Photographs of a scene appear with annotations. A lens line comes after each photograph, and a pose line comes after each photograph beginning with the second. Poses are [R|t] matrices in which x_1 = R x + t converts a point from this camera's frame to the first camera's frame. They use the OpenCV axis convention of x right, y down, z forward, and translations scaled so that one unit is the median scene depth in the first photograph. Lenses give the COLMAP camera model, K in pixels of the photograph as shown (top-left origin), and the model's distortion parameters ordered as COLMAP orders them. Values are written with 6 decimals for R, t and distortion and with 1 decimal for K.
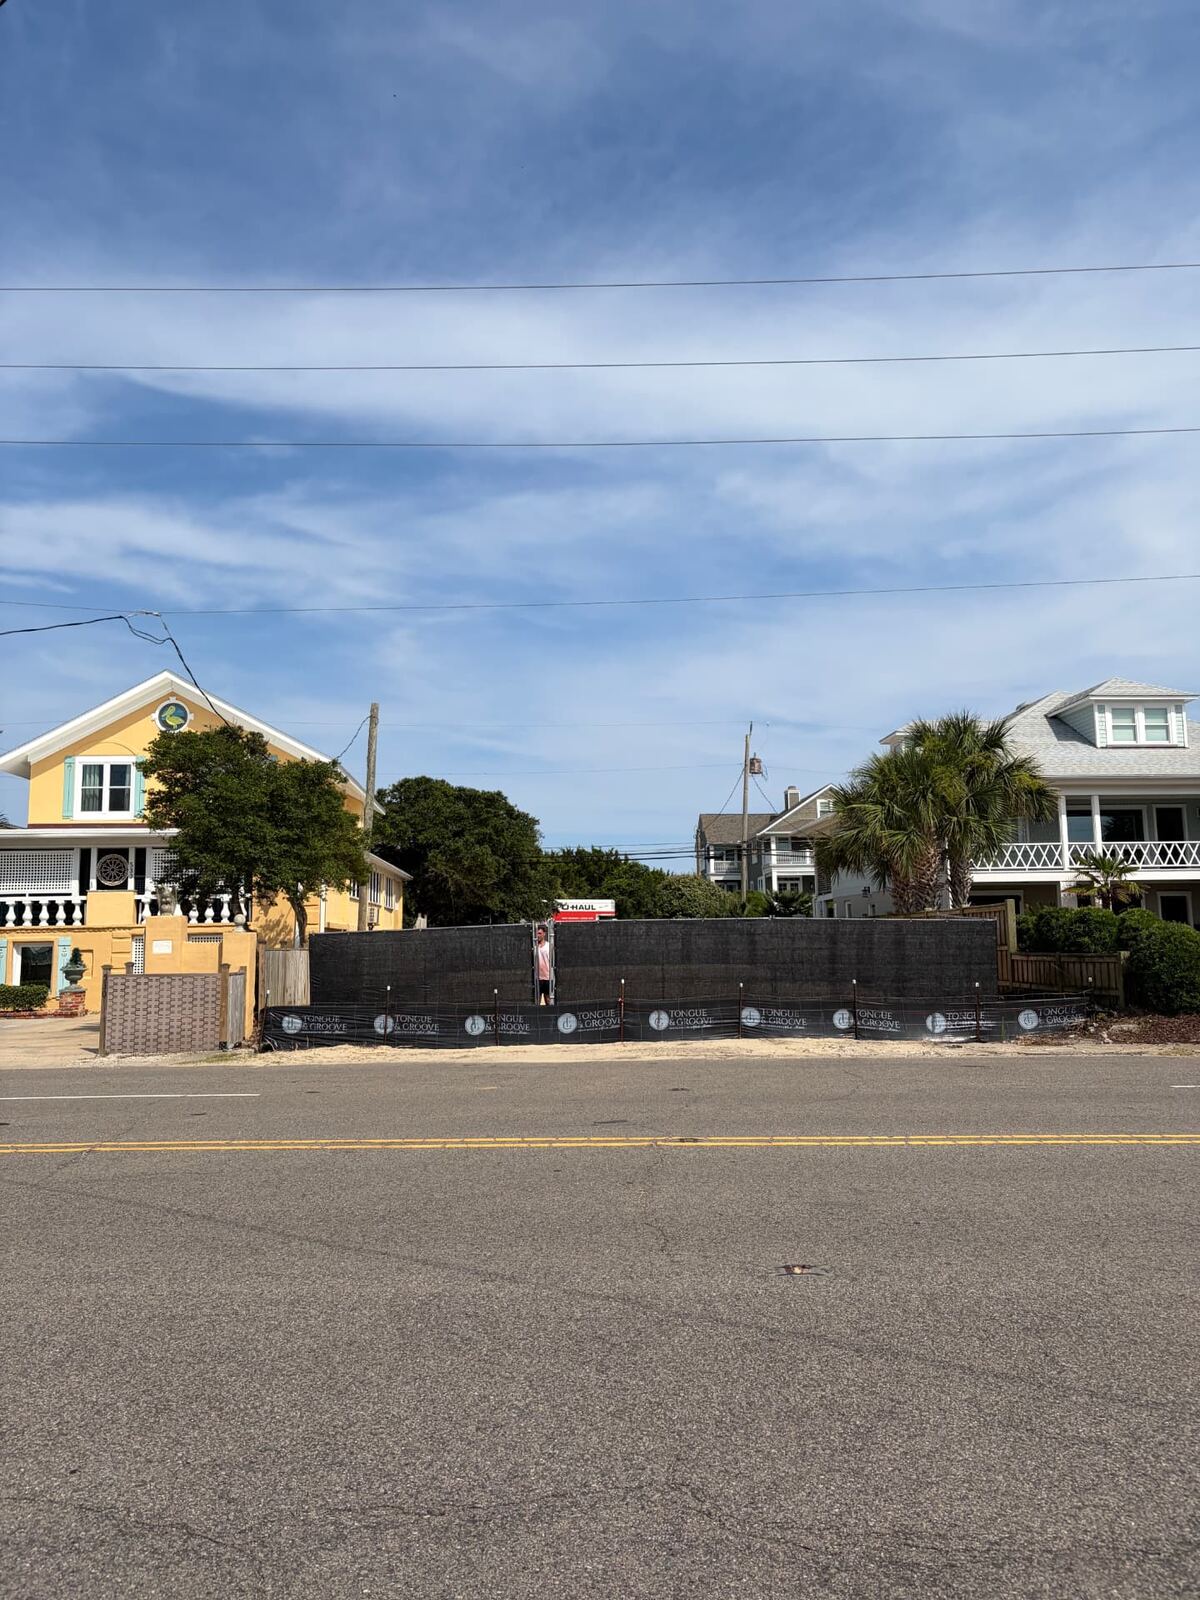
lens RADIAL K [[1028.4, 0, 600.0], [0, 1028.4, 800.0], [0, 0, 1]] dist [-0.047270, -0.001312]
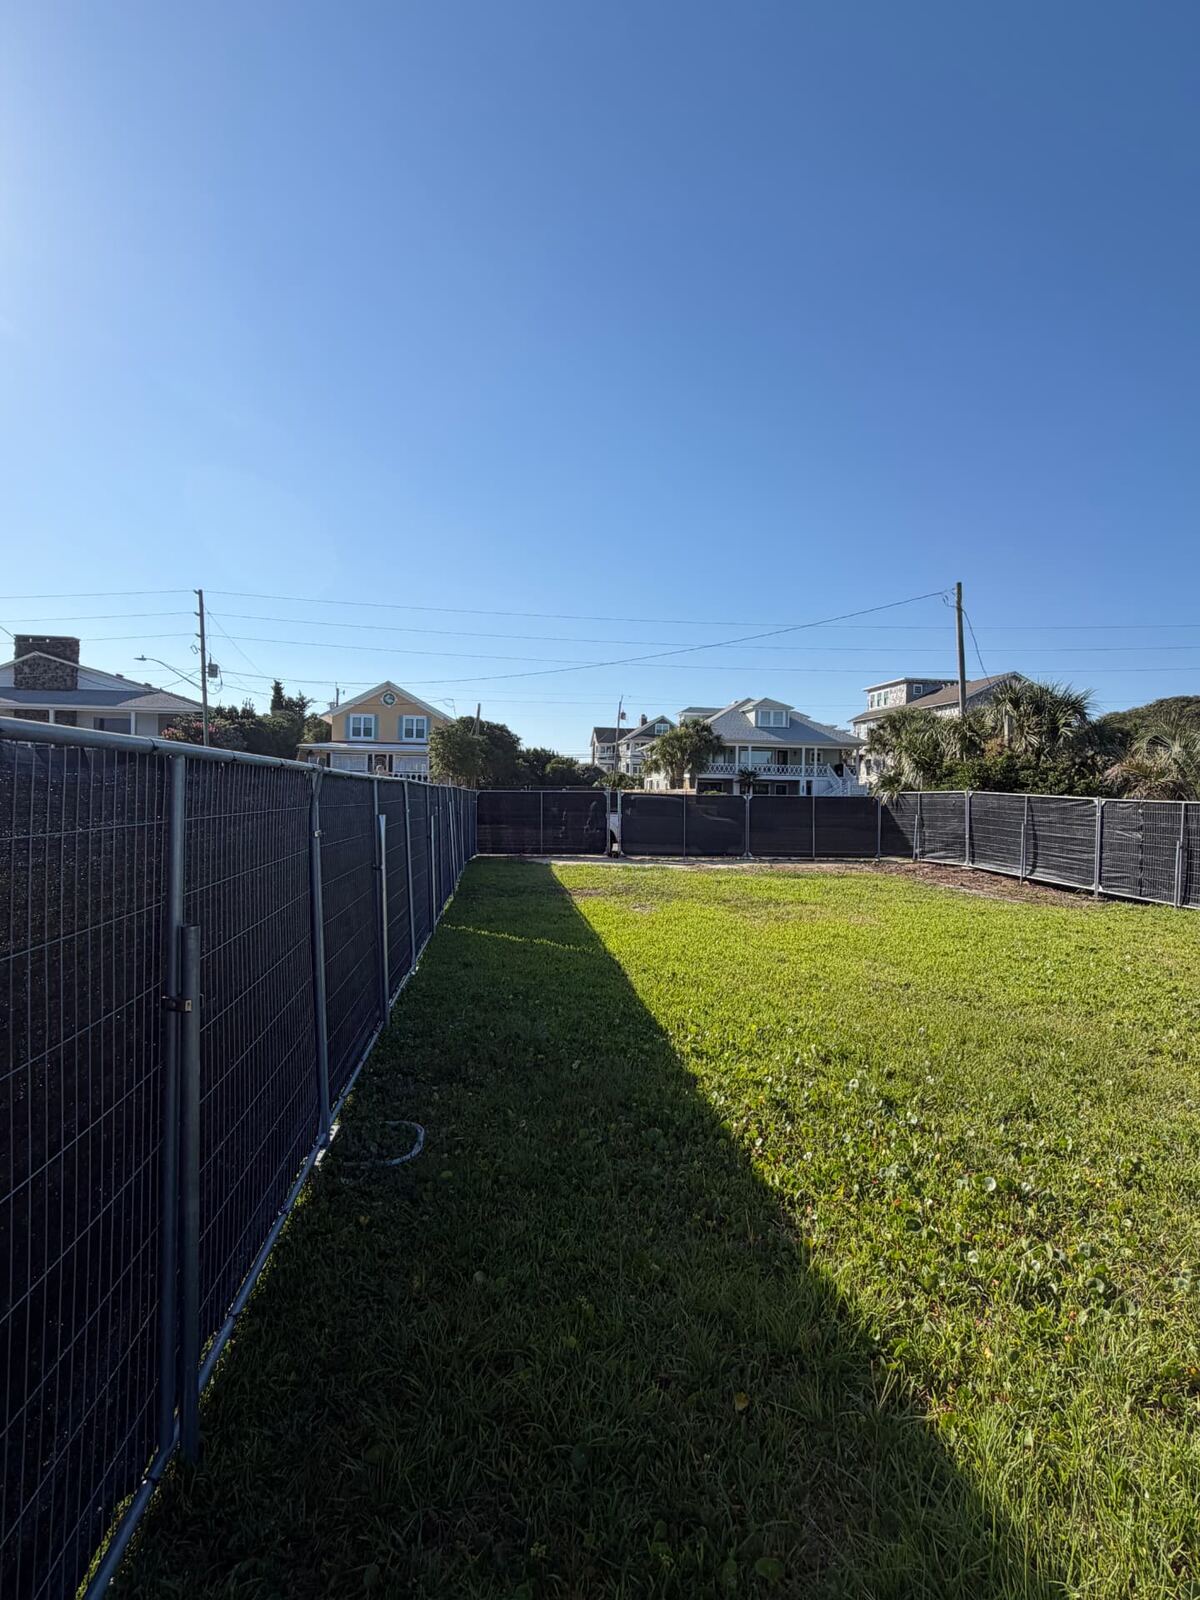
lens RADIAL K [[1028.4, 0, 600.0], [0, 1028.4, 800.0], [0, 0, 1]] dist [-0.047270, -0.001312]
pose [[0.992367, 0.031616, 0.119199, -0.149595], [-0.048045, 0.989324, 0.137585, -0.157380], [-0.113576, -0.142261, 0.983291, -1.164149]]
